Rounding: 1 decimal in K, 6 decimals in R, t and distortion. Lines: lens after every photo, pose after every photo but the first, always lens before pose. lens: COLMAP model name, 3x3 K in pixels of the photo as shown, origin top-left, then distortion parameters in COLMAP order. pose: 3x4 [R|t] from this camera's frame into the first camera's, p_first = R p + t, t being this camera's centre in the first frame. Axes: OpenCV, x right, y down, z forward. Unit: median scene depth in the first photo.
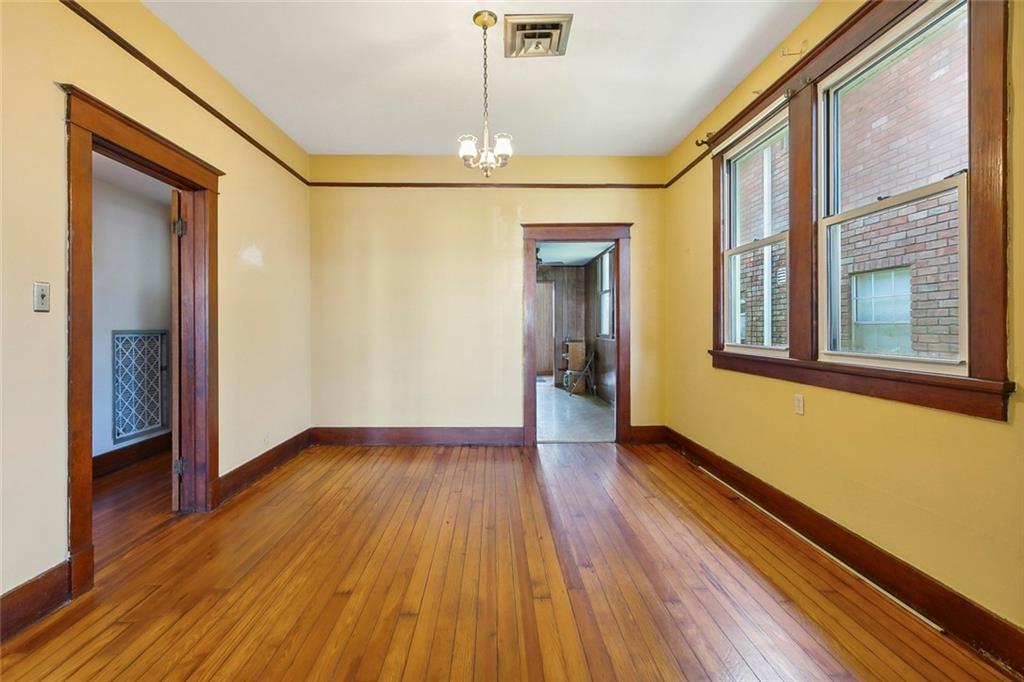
lens RADIAL K [[465.7, 0, 505.5], [0, 465.7, 330.1], [0, 0, 1]] dist [-0.001155, -0.000303]
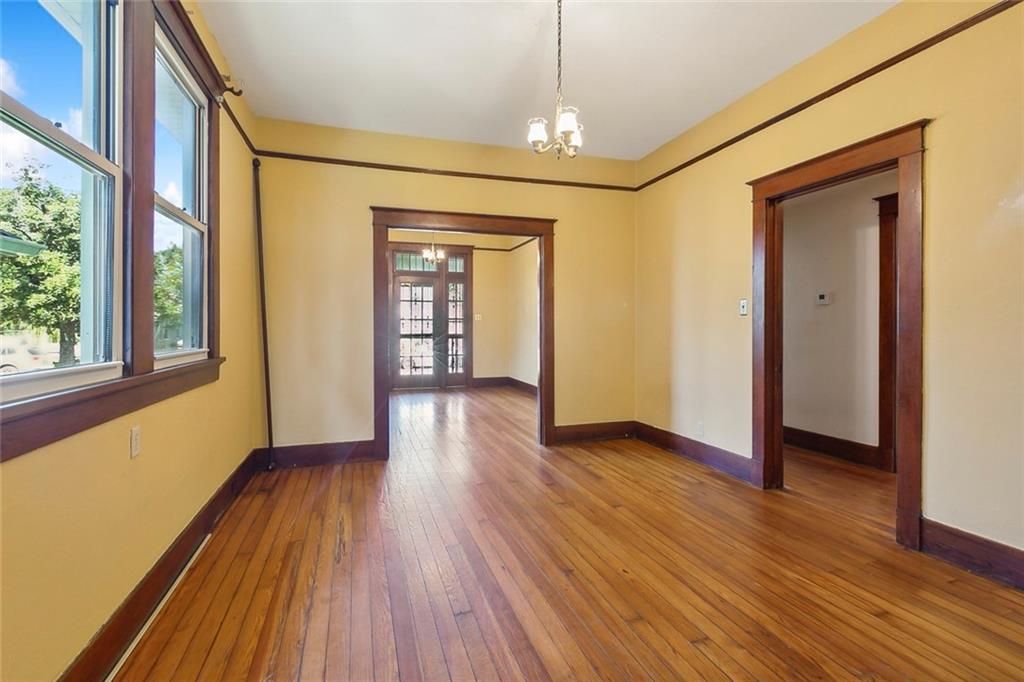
lens RADIAL K [[465.7, 0, 507.0], [0, 465.7, 333.0], [0, 0, 1]] dist [-0.001155, -0.000303]
pose [[-0.958963, 0.009742, -0.283363, 0.402854], [0.002907, 0.999695, 0.024530, -0.015878], [0.283515, 0.022699, -0.958699, 2.353613]]
